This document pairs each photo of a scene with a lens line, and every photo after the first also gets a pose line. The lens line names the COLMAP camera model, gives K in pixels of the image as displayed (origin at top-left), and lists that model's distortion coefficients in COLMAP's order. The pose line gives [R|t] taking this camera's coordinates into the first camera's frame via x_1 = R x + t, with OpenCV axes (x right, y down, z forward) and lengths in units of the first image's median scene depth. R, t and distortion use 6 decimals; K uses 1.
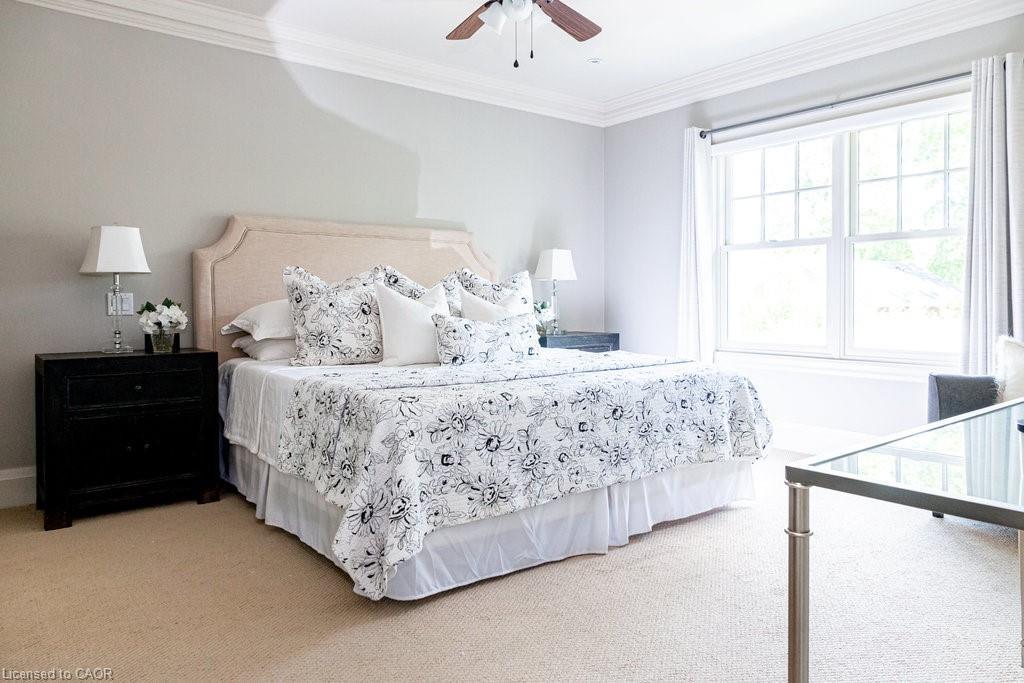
lens RADIAL K [[692.6, 0, 505.7], [0, 692.6, 303.4], [0, 0, 1]] dist [-0.006228, -0.004719]
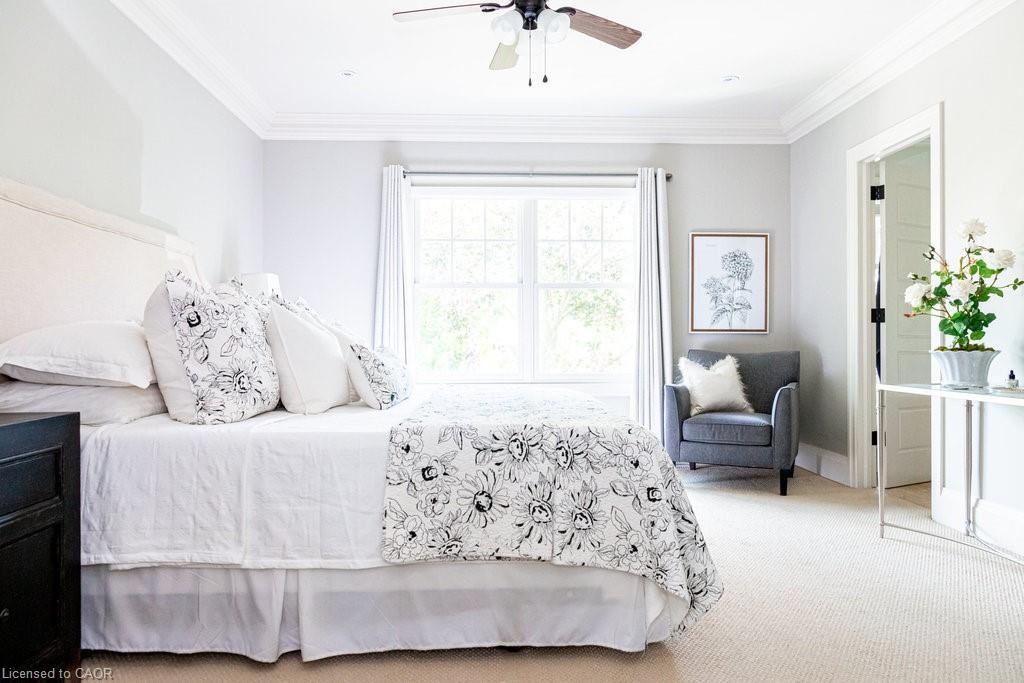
lens RADIAL K [[692.6, 0, 511.7], [0, 692.6, 341.9], [0, 0, 1]] dist [-0.006228, -0.004719]
pose [[0.580808, 0.002559, 0.814037, -0.649677], [0.006567, 0.999948, -0.007828, 0.020309], [-0.814014, 0.009892, 0.580761, 0.388321]]
